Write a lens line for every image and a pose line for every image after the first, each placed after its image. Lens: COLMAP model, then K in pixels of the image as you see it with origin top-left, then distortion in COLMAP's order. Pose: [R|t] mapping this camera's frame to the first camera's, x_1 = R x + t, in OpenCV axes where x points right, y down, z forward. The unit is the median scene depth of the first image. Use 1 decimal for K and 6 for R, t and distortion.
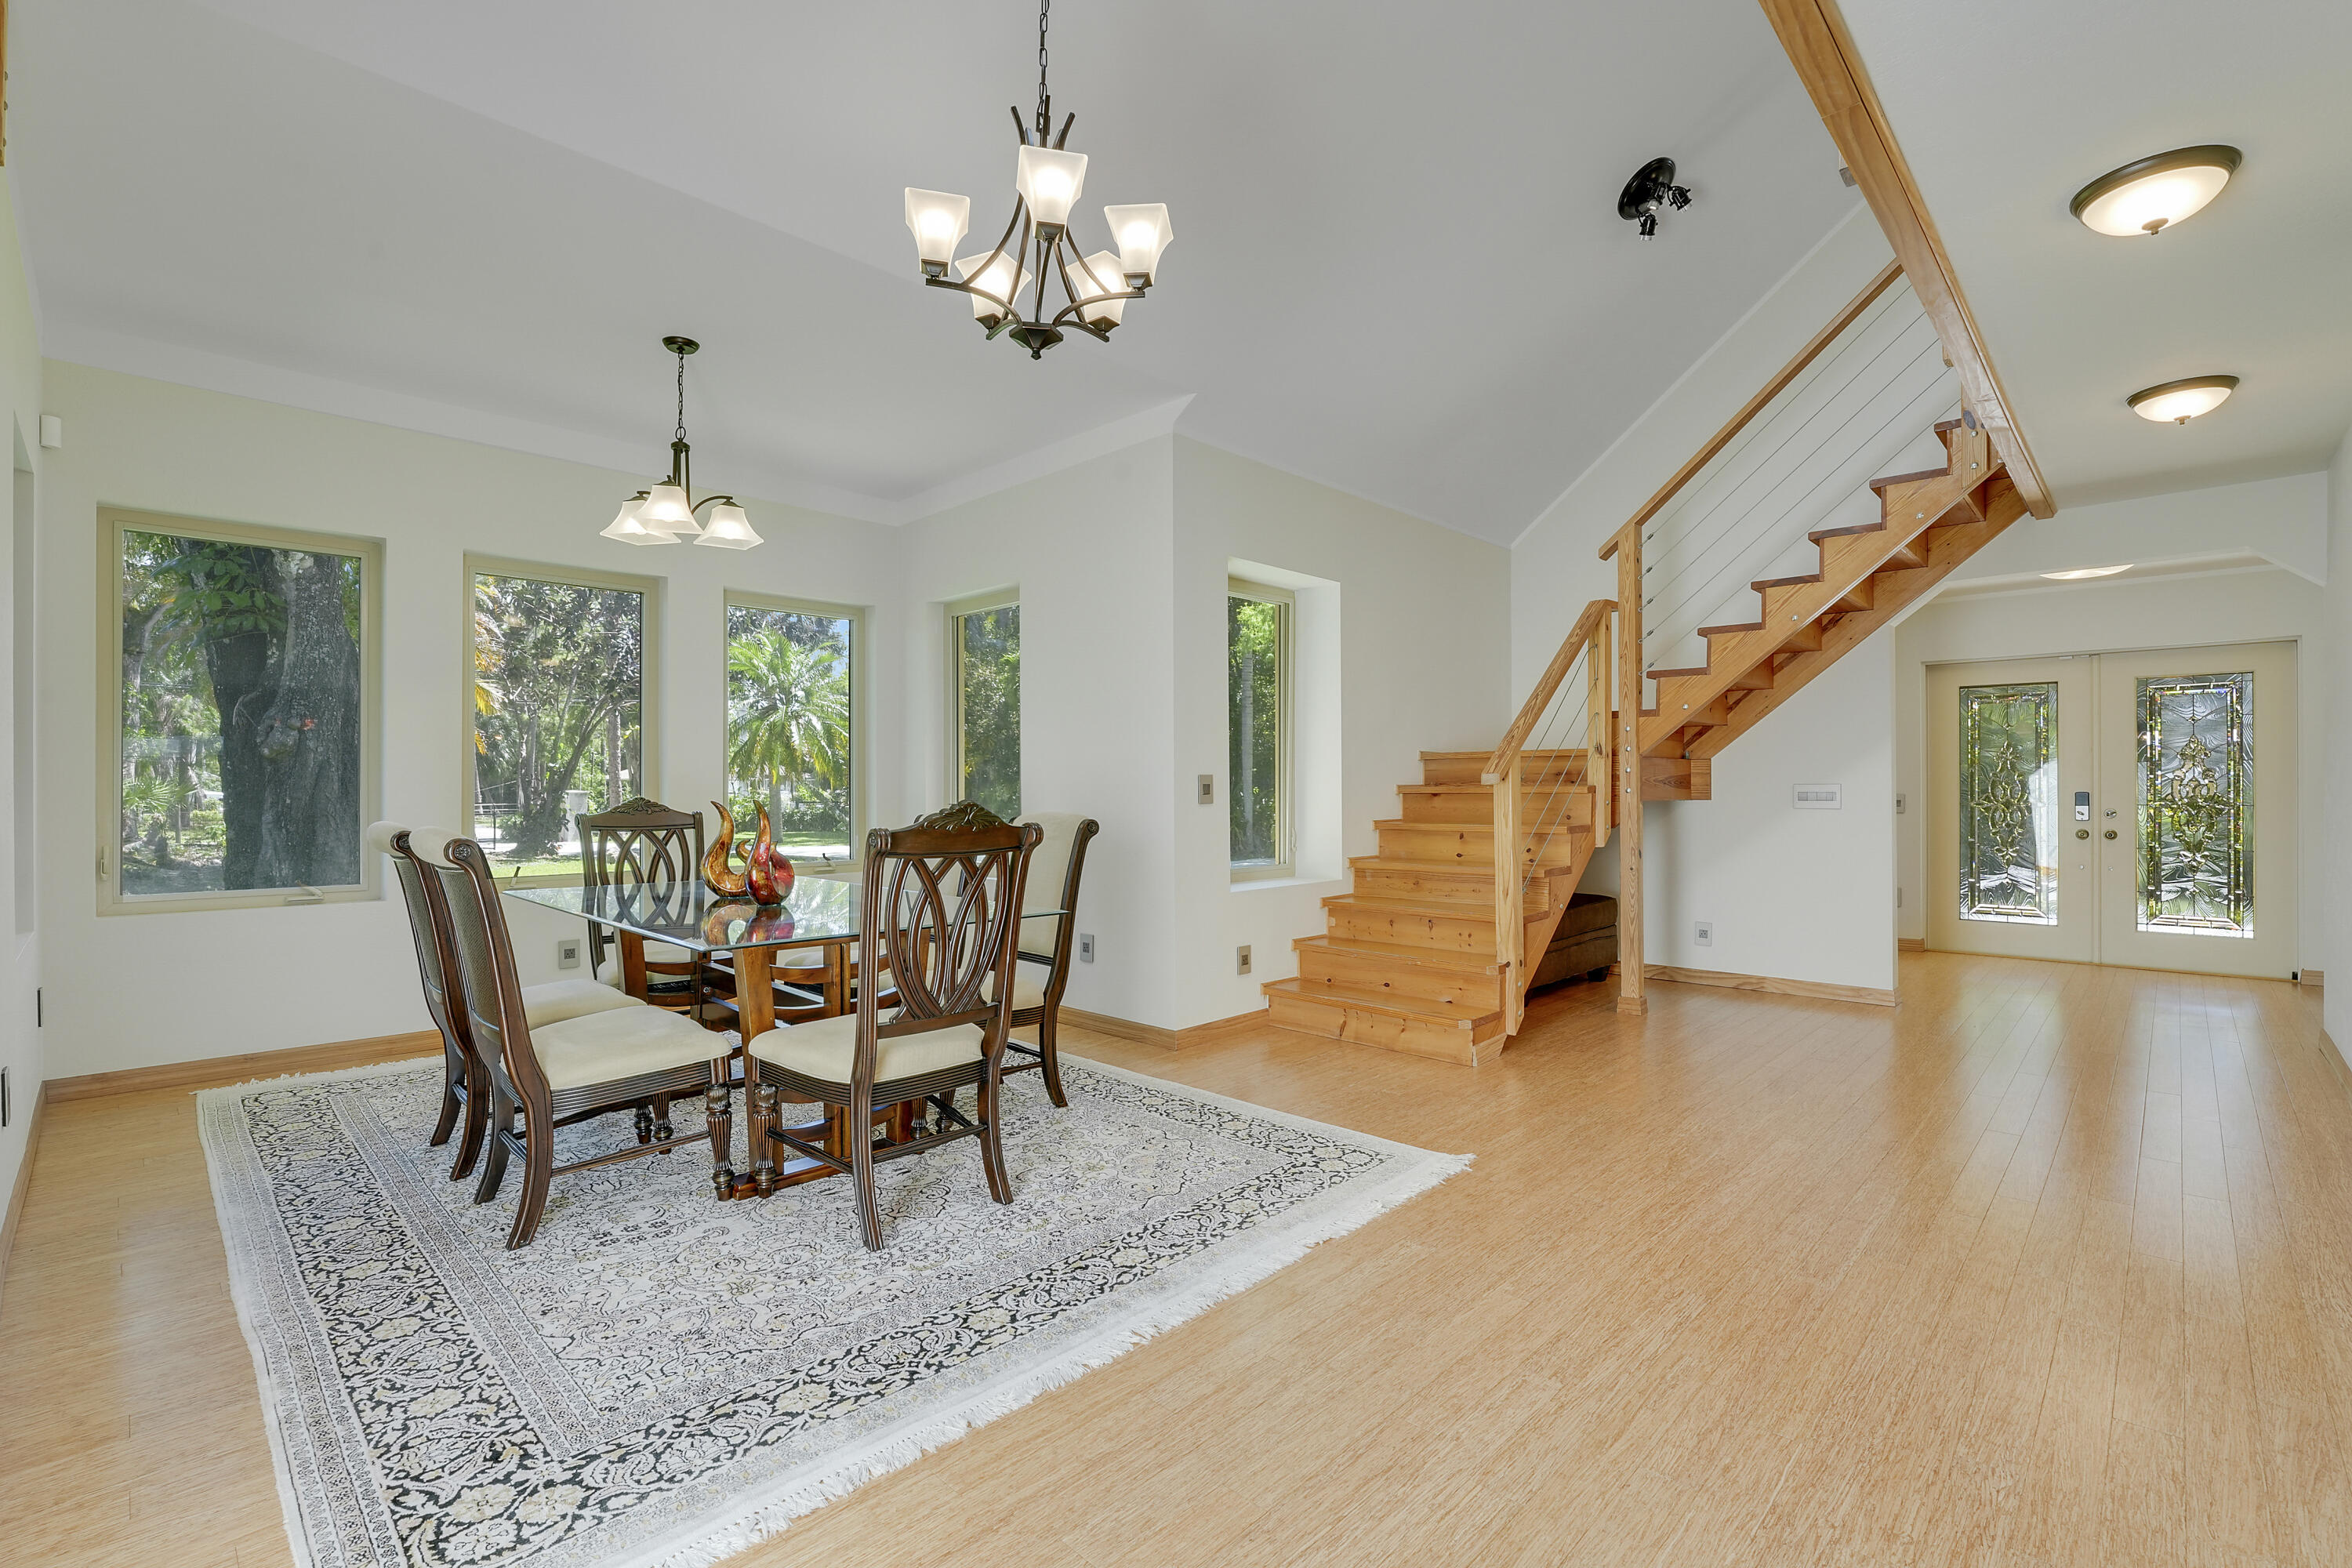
lens RADIAL K [[1027.1, 0, 1176.0], [0, 1027.1, 784.0], [0, 0, 1]] dist [-0.012432, 0.000071]
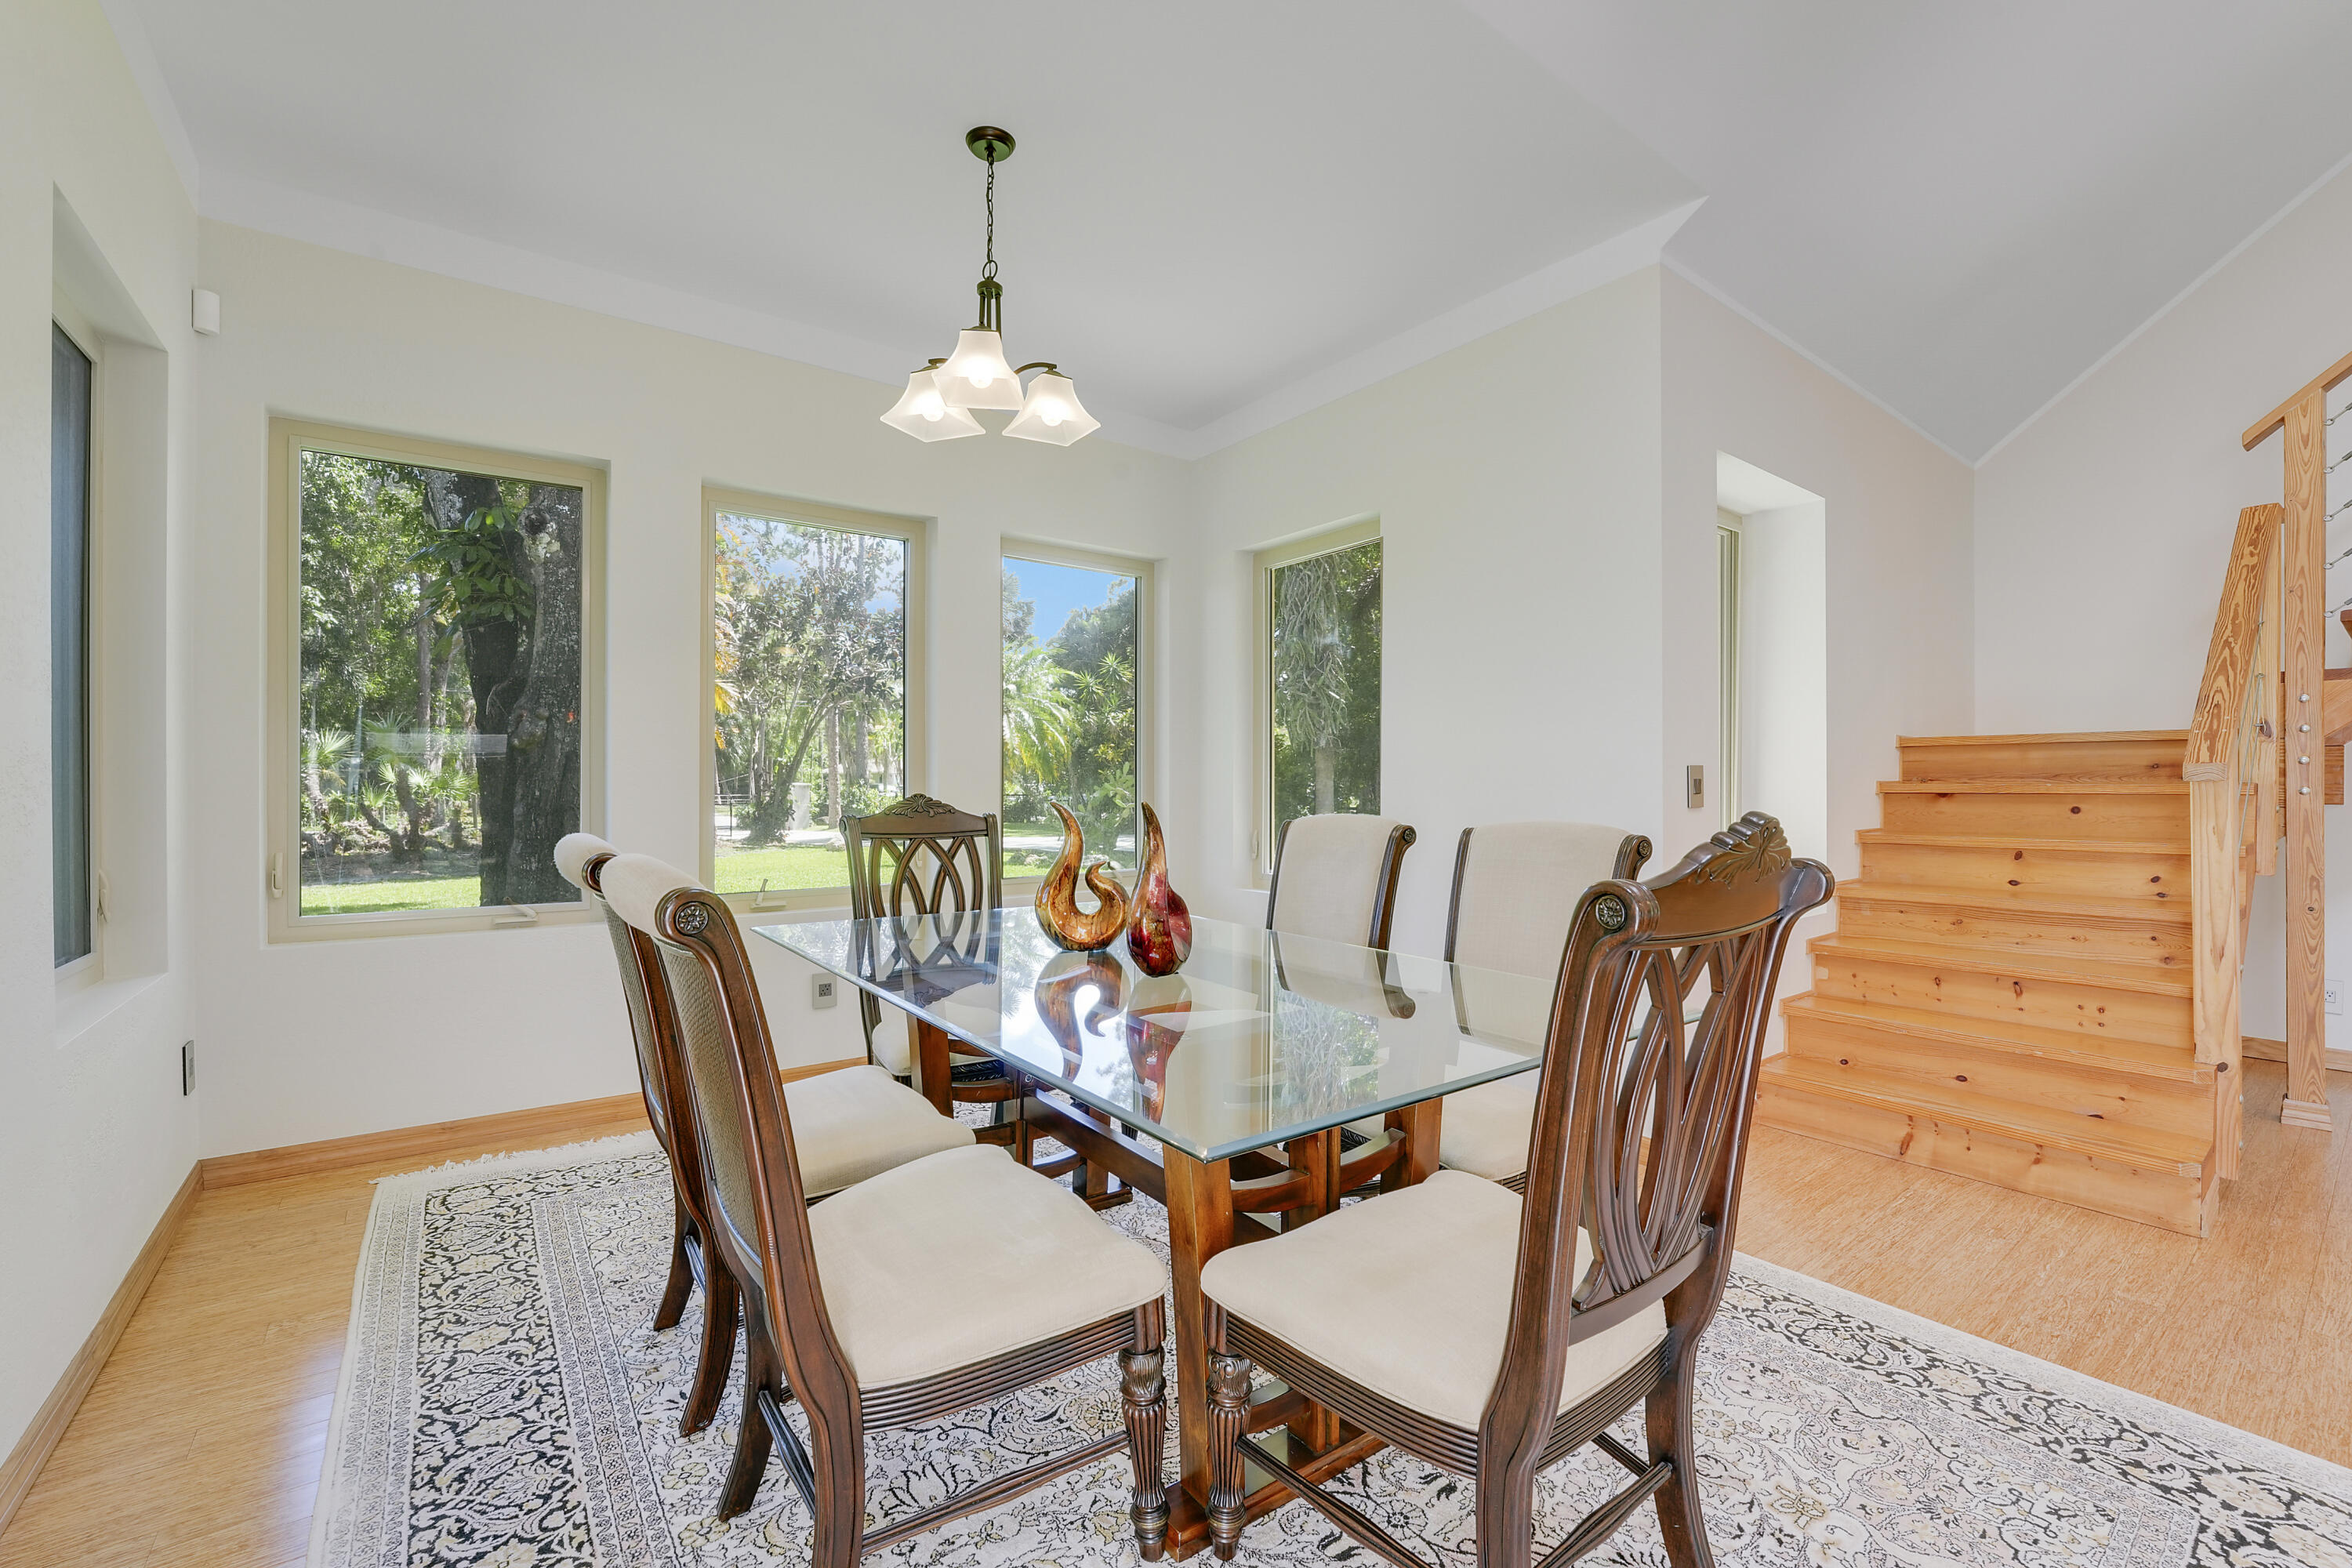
lens RADIAL K [[975.8, 0, 1184.4], [0, 975.8, 787.1], [0, 0, 1]] dist [-0.011462, -0.000136]
pose [[0.988508, 0.005104, -0.151082, -0.200649], [-0.003839, 0.999955, 0.008666, 0.000767], [0.151120, -0.007986, 0.988483, 0.290556]]
